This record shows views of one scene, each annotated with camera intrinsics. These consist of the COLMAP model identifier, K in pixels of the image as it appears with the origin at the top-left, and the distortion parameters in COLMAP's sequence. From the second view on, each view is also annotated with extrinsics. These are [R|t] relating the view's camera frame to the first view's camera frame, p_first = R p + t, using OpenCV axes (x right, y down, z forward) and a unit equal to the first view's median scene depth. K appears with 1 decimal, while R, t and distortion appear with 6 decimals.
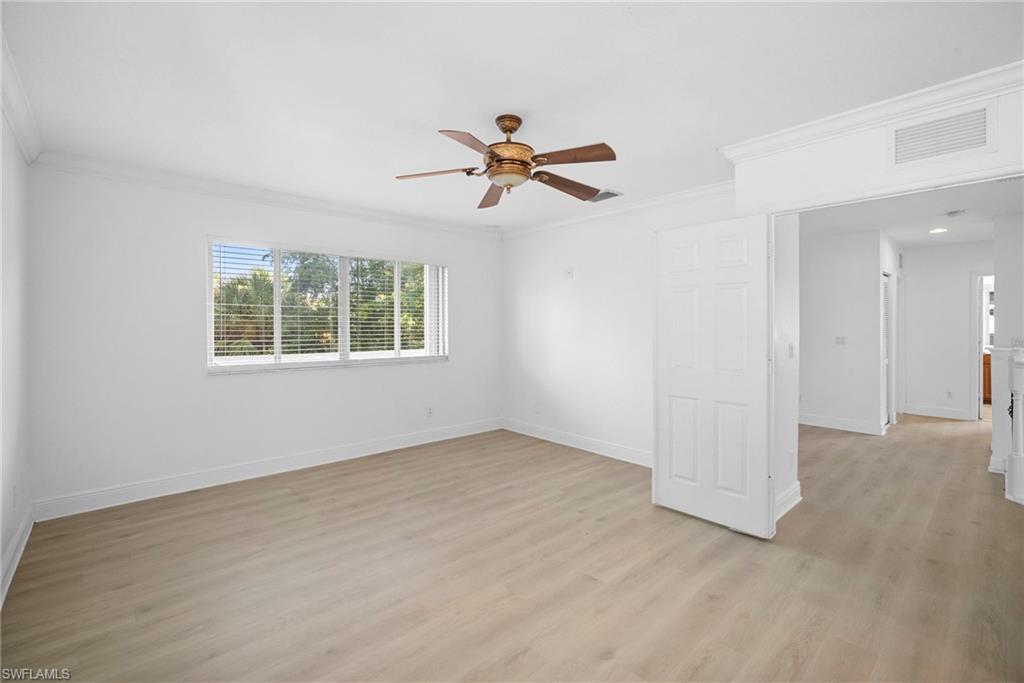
lens RADIAL K [[443.3, 0, 512.3], [0, 443.3, 332.3], [0, 0, 1]] dist [-0.000307, -0.000145]
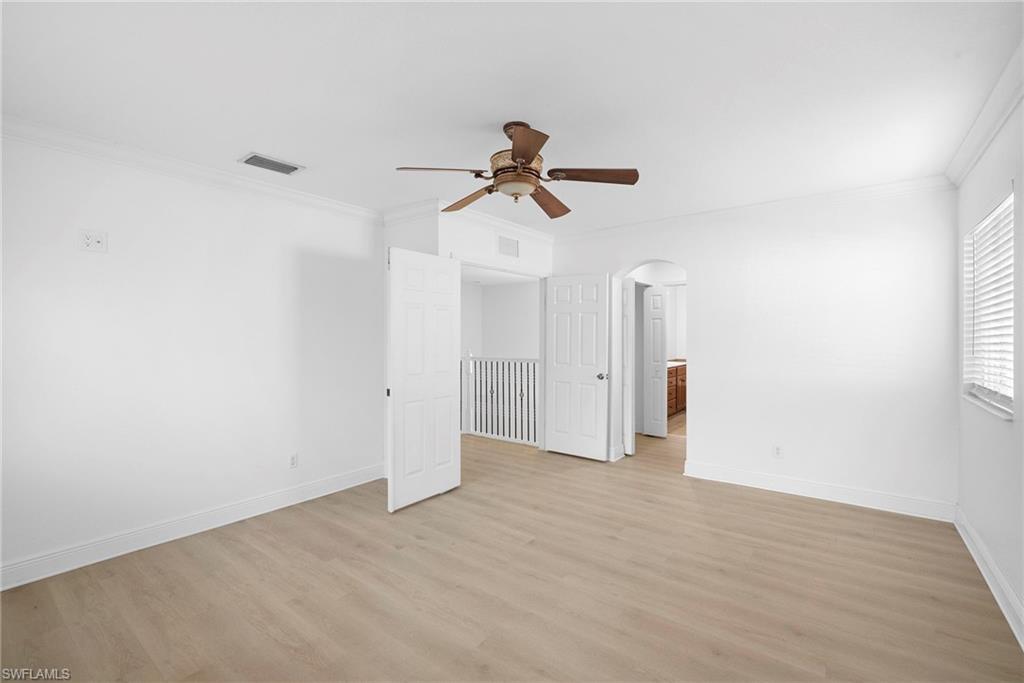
lens RADIAL K [[443.3, 0, 512.3], [0, 443.3, 340.5], [0, 0, 1]] dist [-0.000307, -0.000145]
pose [[-0.169324, -0.006987, 0.985536, -0.818848], [0.014493, 0.999849, 0.009579, -0.015821], [-0.985454, 0.015906, -0.169197, 0.998519]]
